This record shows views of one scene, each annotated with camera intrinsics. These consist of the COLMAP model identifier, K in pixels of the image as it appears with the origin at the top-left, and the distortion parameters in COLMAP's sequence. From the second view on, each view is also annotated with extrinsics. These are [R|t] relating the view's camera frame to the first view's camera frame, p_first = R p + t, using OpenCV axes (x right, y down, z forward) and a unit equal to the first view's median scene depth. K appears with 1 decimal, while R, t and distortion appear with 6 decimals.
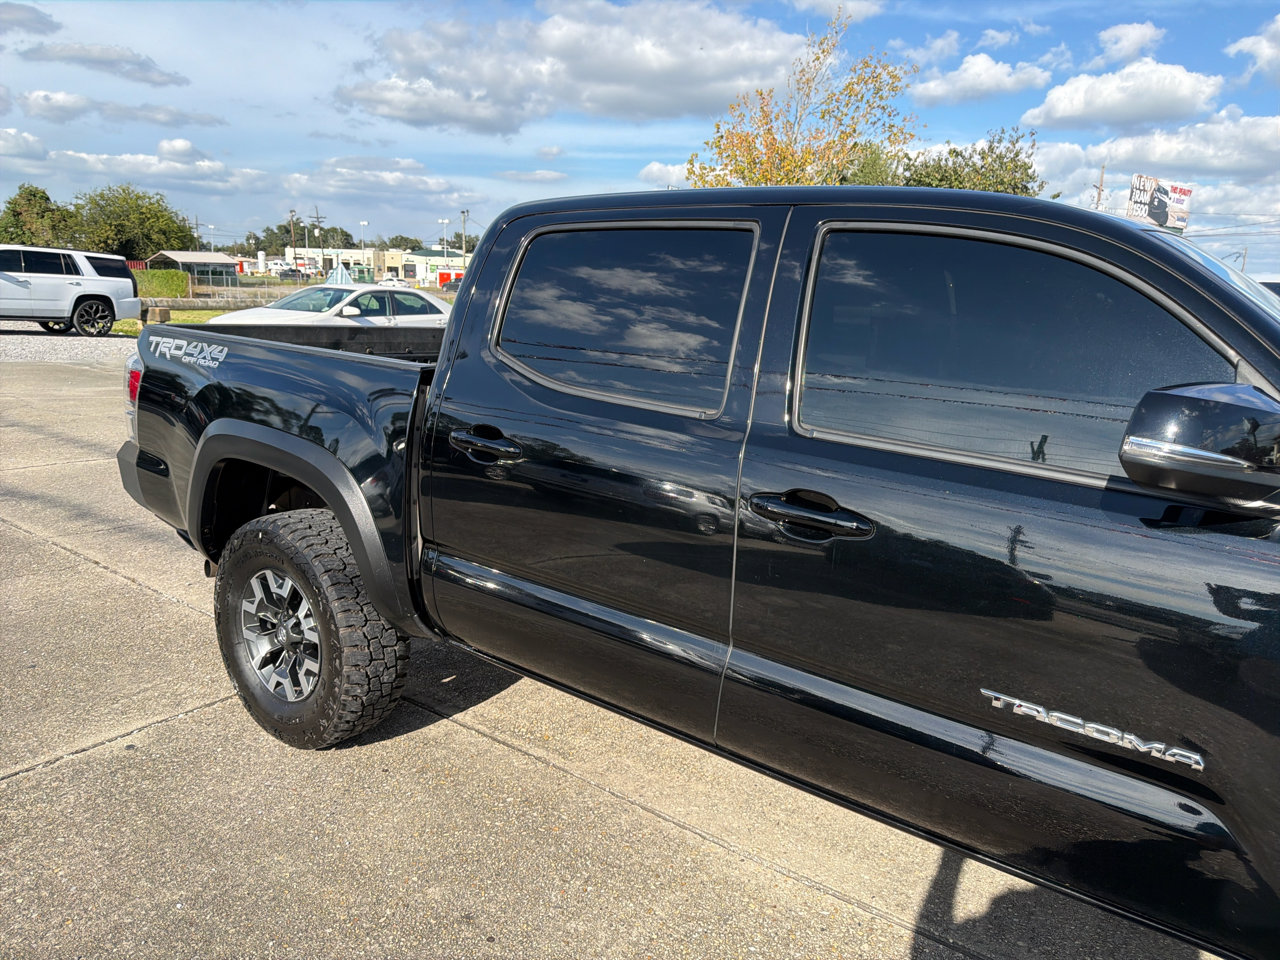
lens RADIAL K [[904.5, 0, 617.0], [0, 904.5, 490.6], [0, 0, 1]] dist [0.016657, -0.022951]
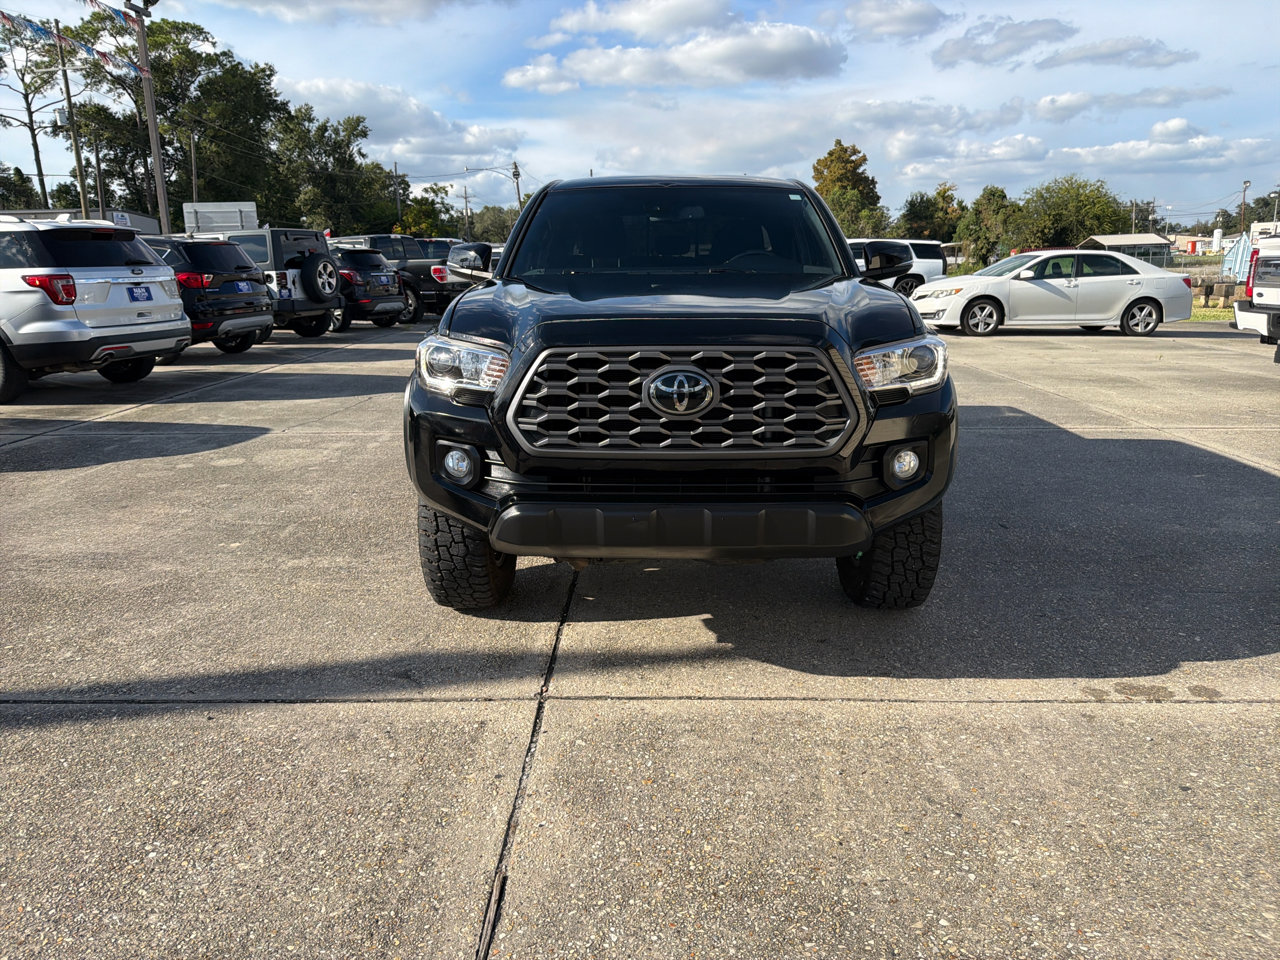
lens RADIAL K [[904.5, 0, 640.3], [0, 904.5, 473.3], [0, 0, 1]] dist [0.016657, -0.022951]
pose [[0.581632, 0.136768, -0.801872, 0.145927], [-0.140607, 0.987830, 0.066496, 0.015825], [0.801207, 0.074072, 0.593784, -0.016542]]
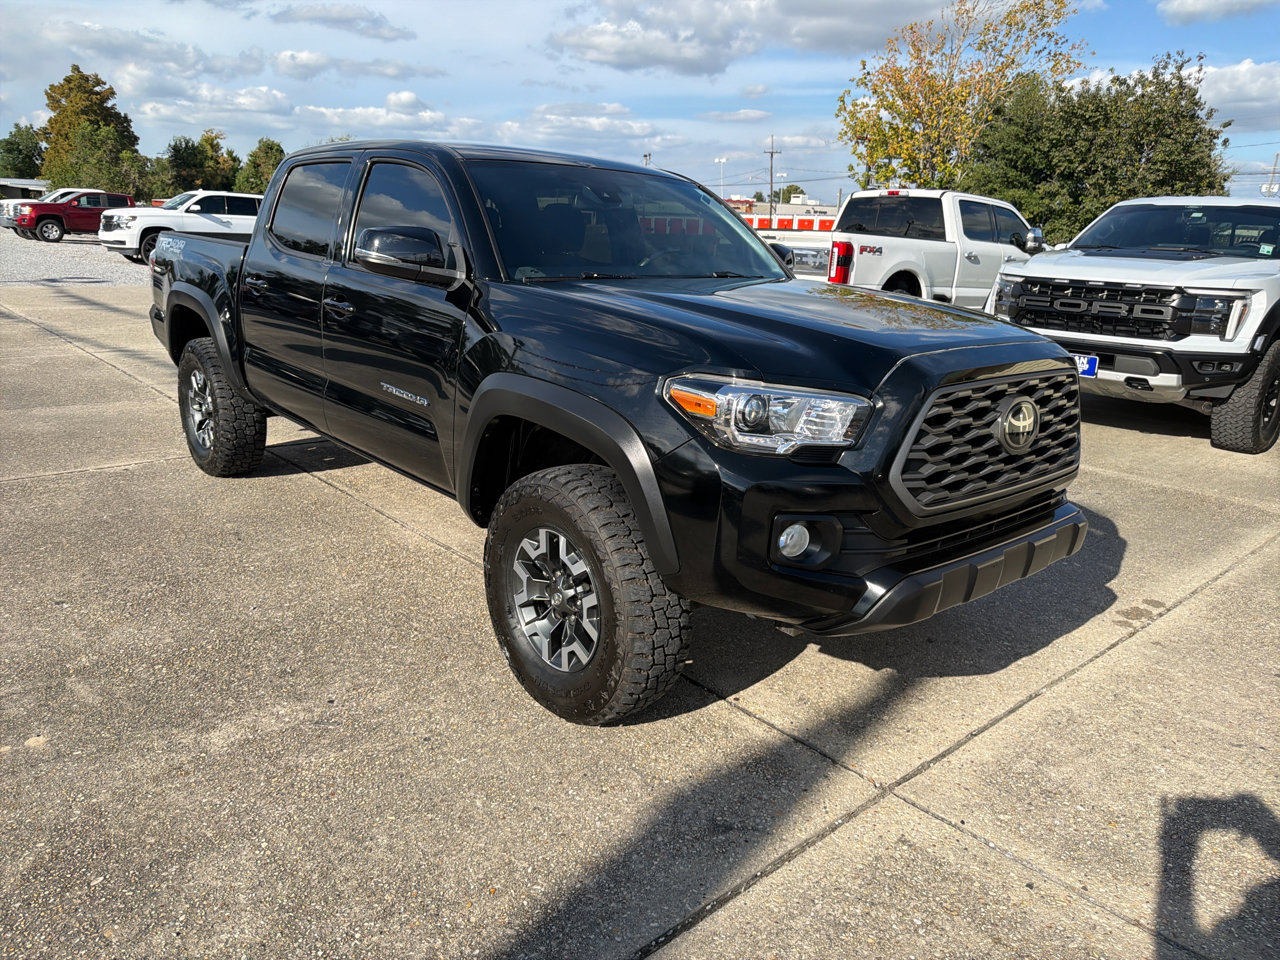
lens RADIAL K [[904.5, 0, 625.8], [0, 904.5, 474.1], [0, 0, 1]] dist [0.016657, -0.022951]
pose [[0.978415, 0.048244, -0.200939, 0.068942], [-0.039871, 0.998168, 0.045511, 0.015578], [0.202766, -0.036517, 0.978546, -0.047244]]
